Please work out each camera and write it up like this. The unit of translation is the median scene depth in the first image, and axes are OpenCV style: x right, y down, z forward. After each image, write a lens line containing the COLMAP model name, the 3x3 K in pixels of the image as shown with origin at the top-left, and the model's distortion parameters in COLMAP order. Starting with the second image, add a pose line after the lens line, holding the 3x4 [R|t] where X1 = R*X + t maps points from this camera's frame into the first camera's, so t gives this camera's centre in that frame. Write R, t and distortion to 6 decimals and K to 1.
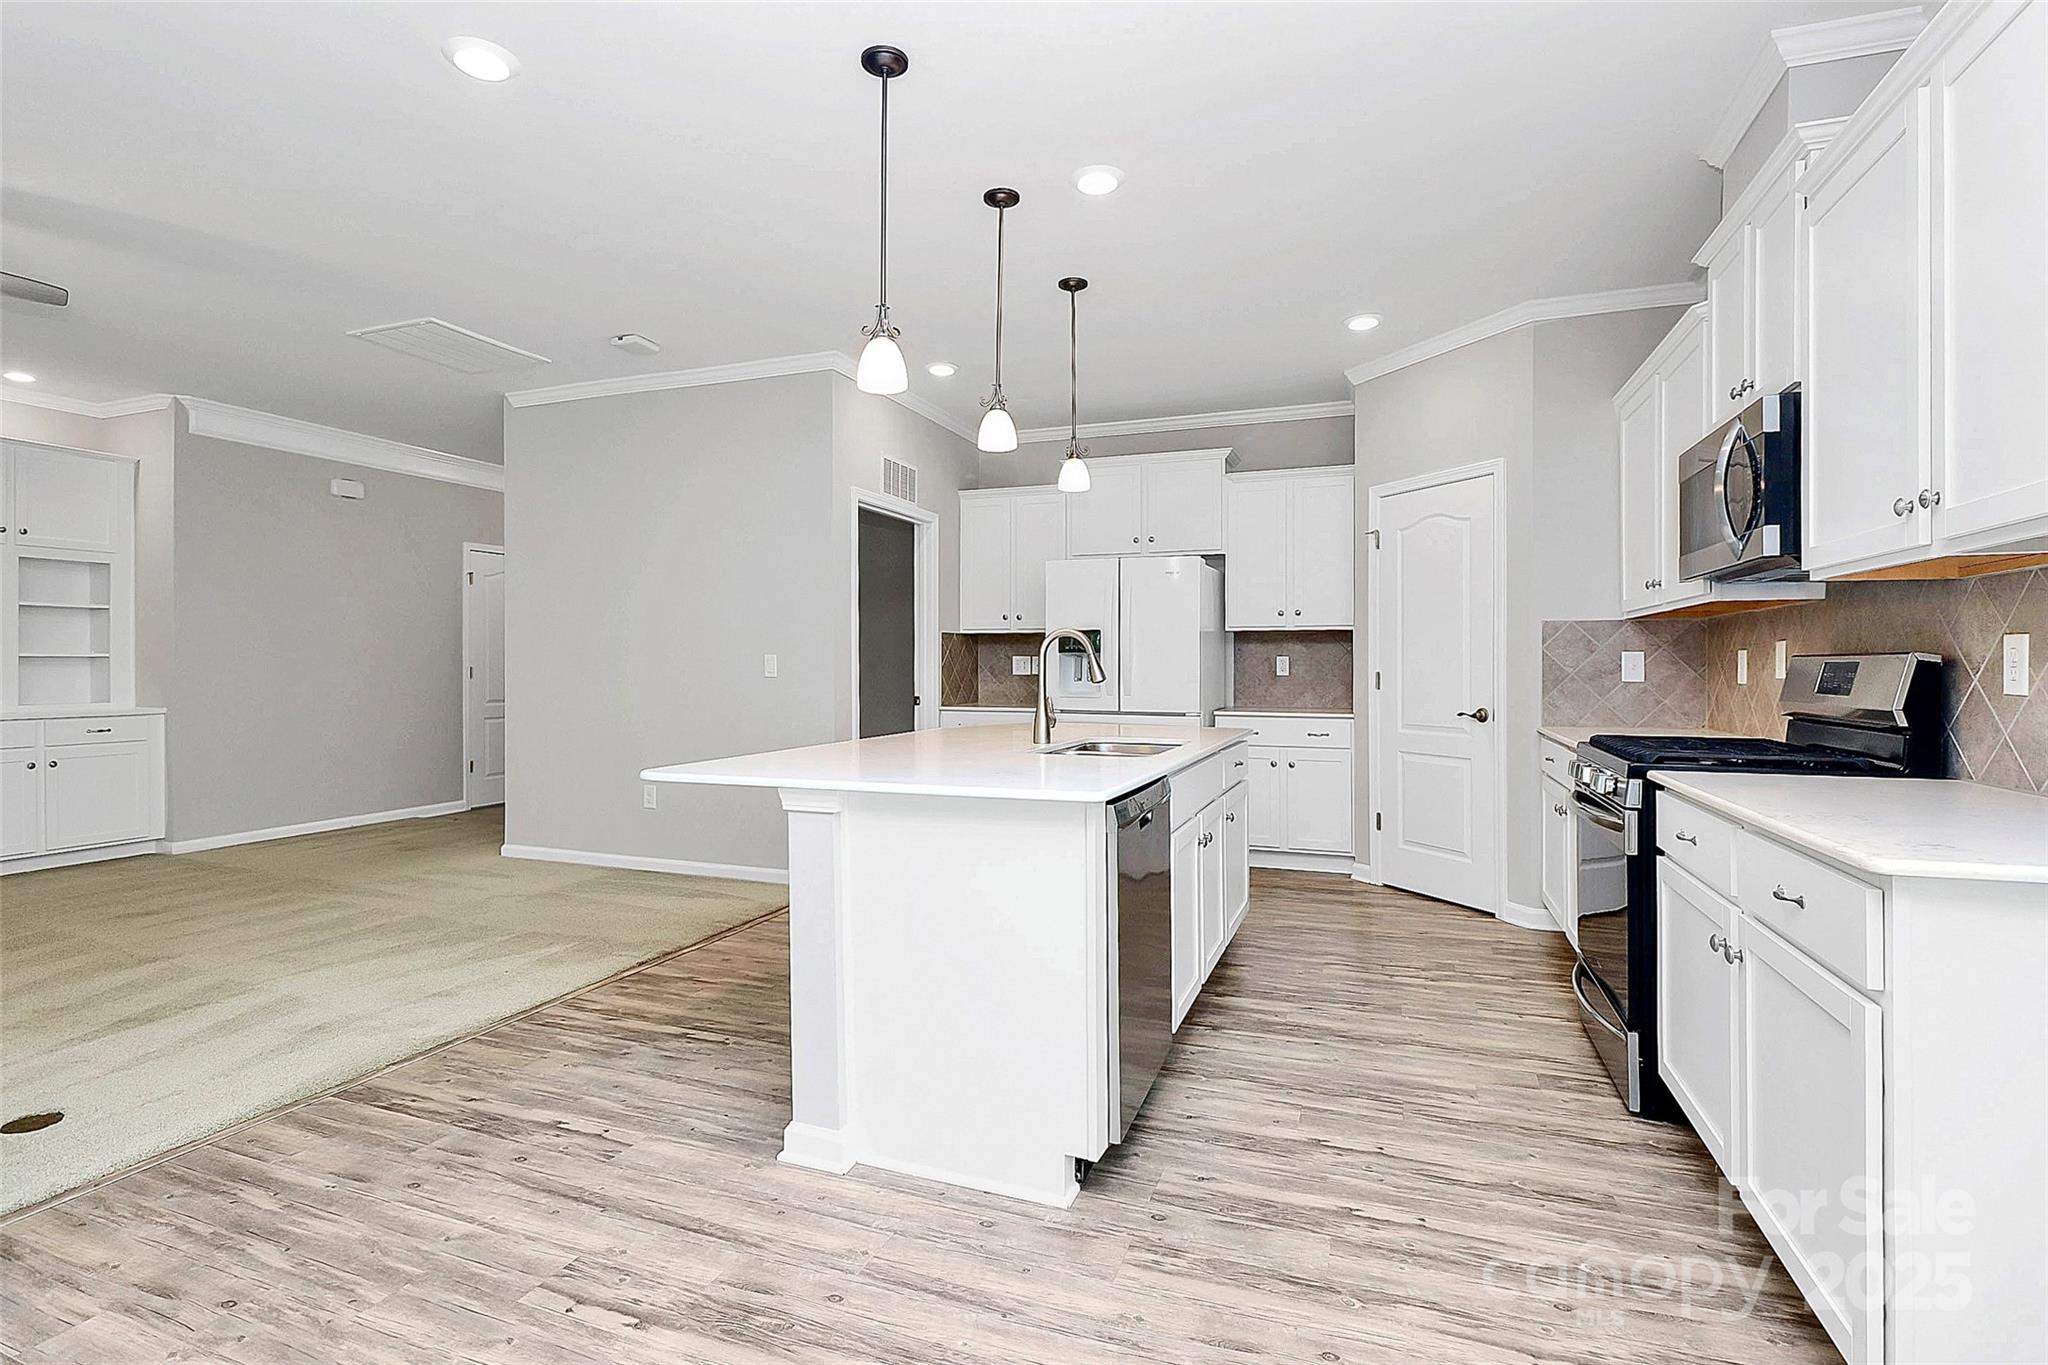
lens RADIAL K [[975.5, 0, 1019.3], [0, 975.5, 658.1], [0, 0, 1]] dist [-0.001120, -0.011880]
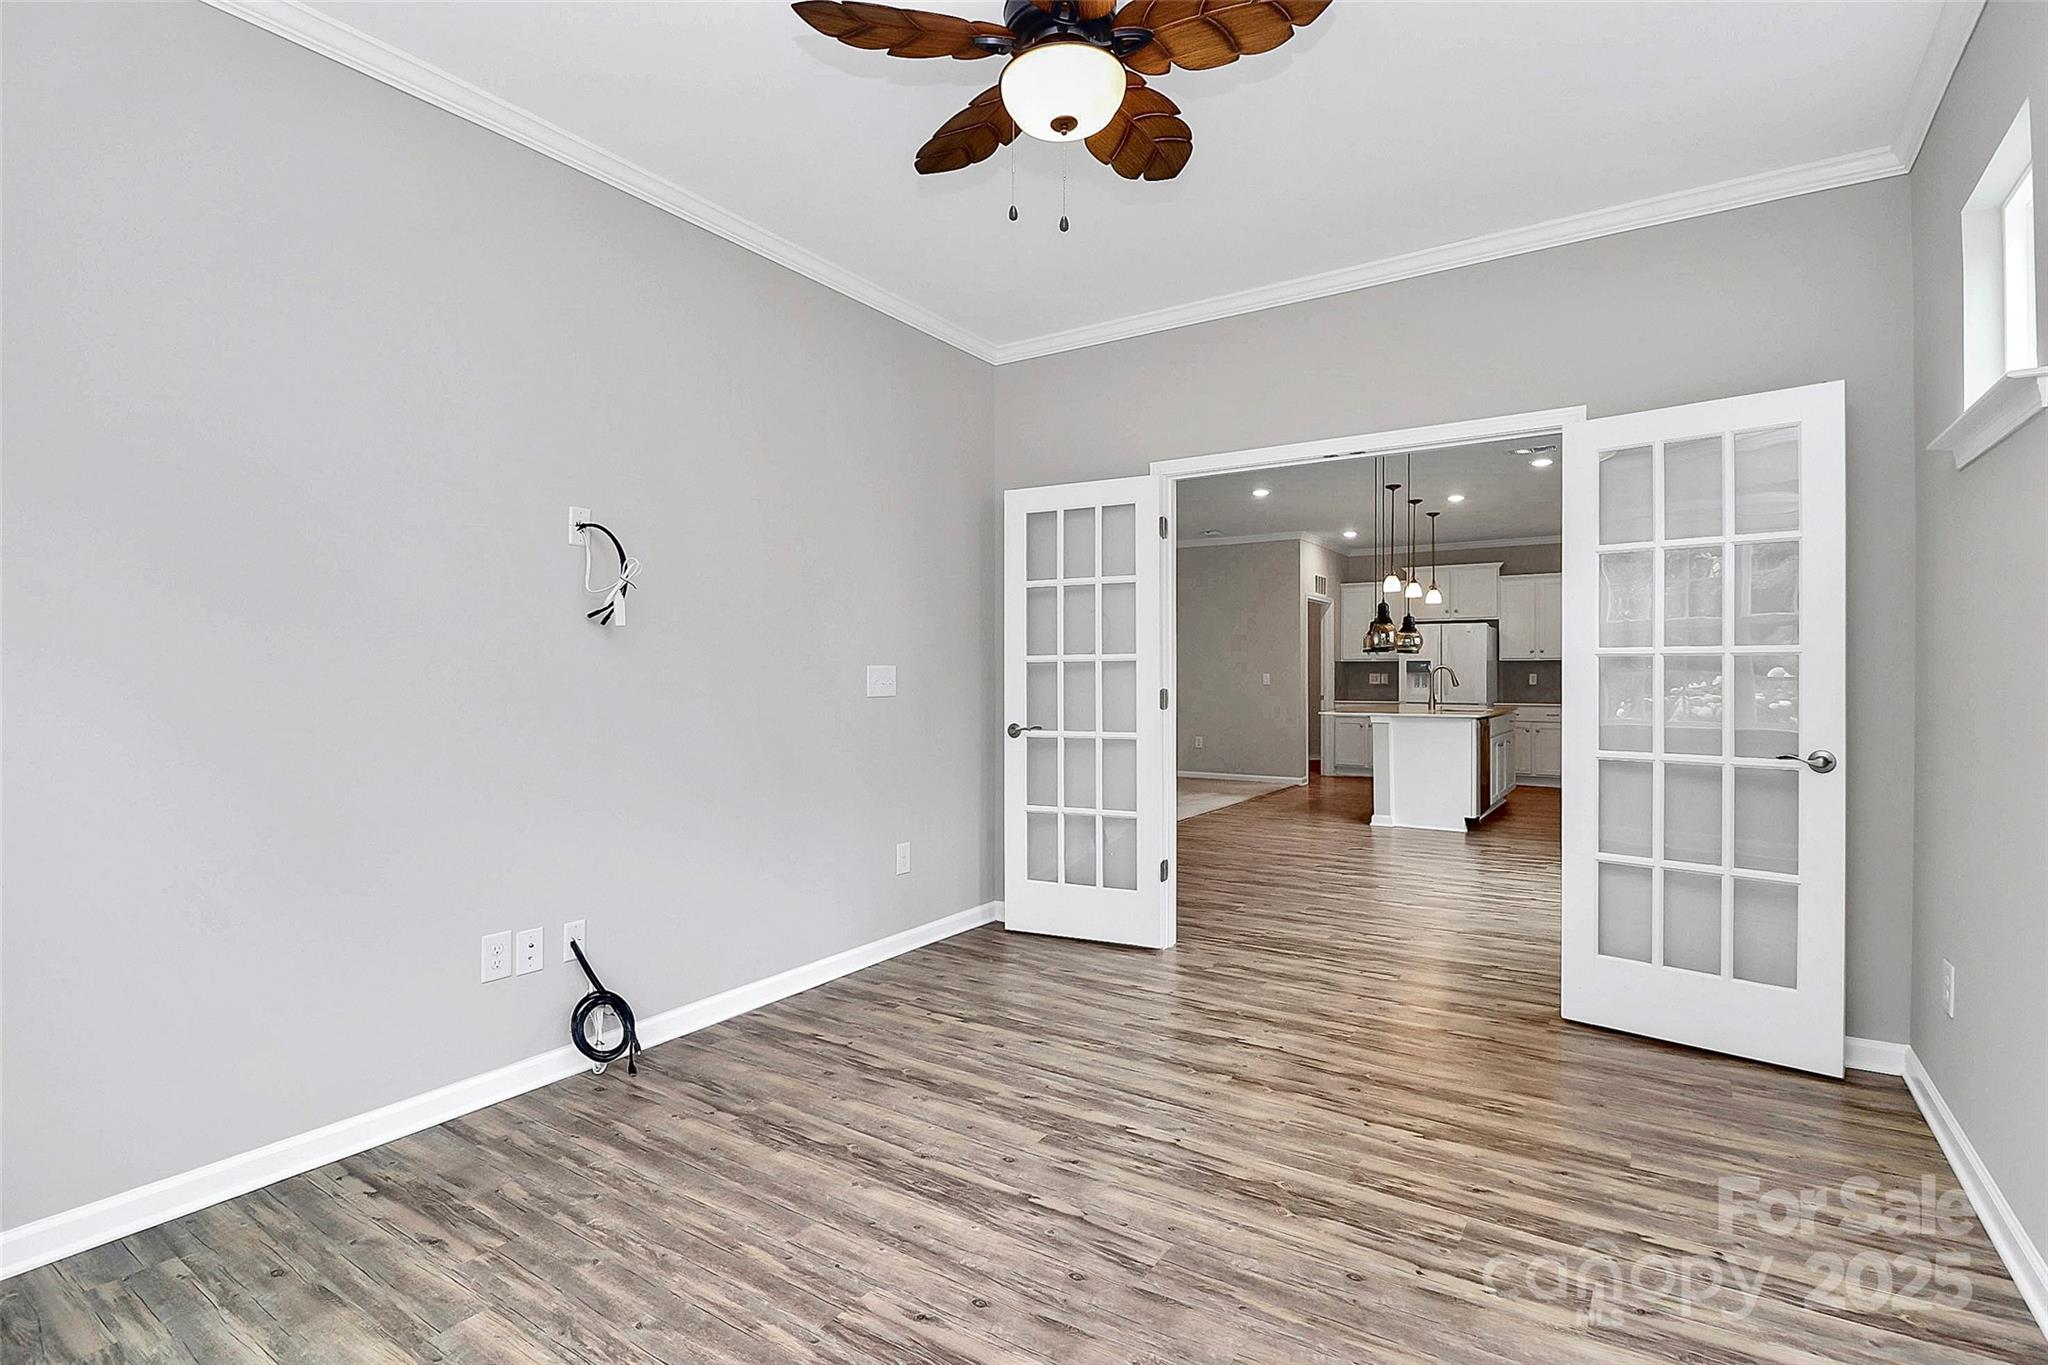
lens RADIAL K [[976.2, 0, 1026.3], [0, 976.2, 672.4], [0, 0, 1]] dist [-0.003147, -0.011642]
pose [[0.975751, -0.000168, -0.218883, -0.417429], [0.001286, 0.999987, 0.004964, -0.024692], [0.218880, -0.005125, 0.975738, -1.611919]]
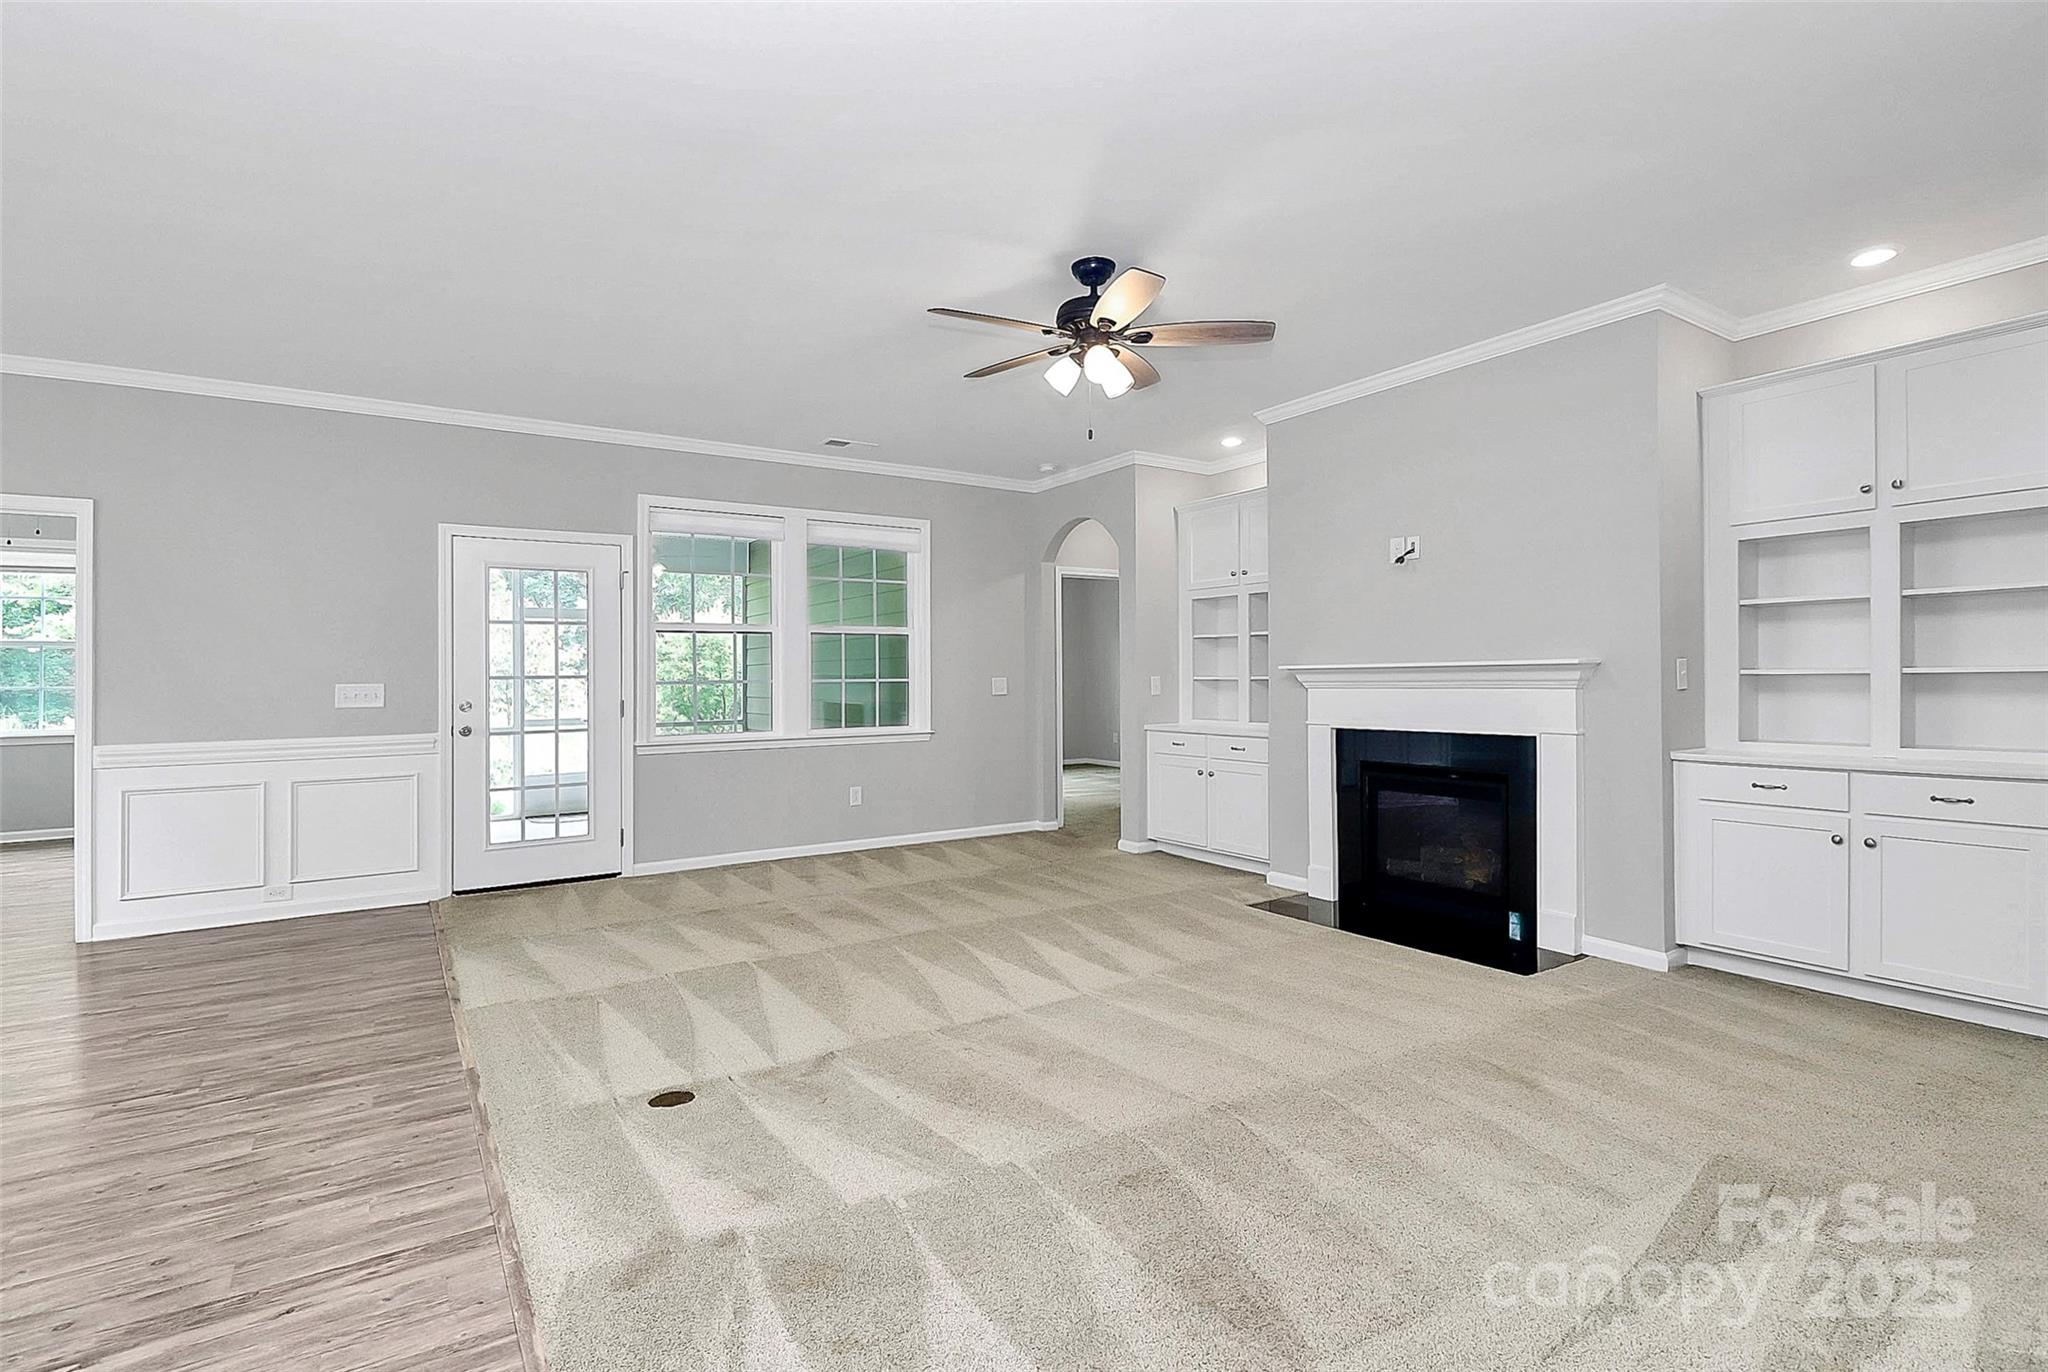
lens RADIAL K [[976.2, 0, 1026.3], [0, 976.2, 675.9], [0, 0, 1]] dist [-0.003147, -0.011642]
pose [[-0.585997, 0.001532, -0.810312, -0.211657], [0.016365, 0.999817, -0.009945, -0.005039], [0.810148, -0.019089, -0.585914, 1.315749]]
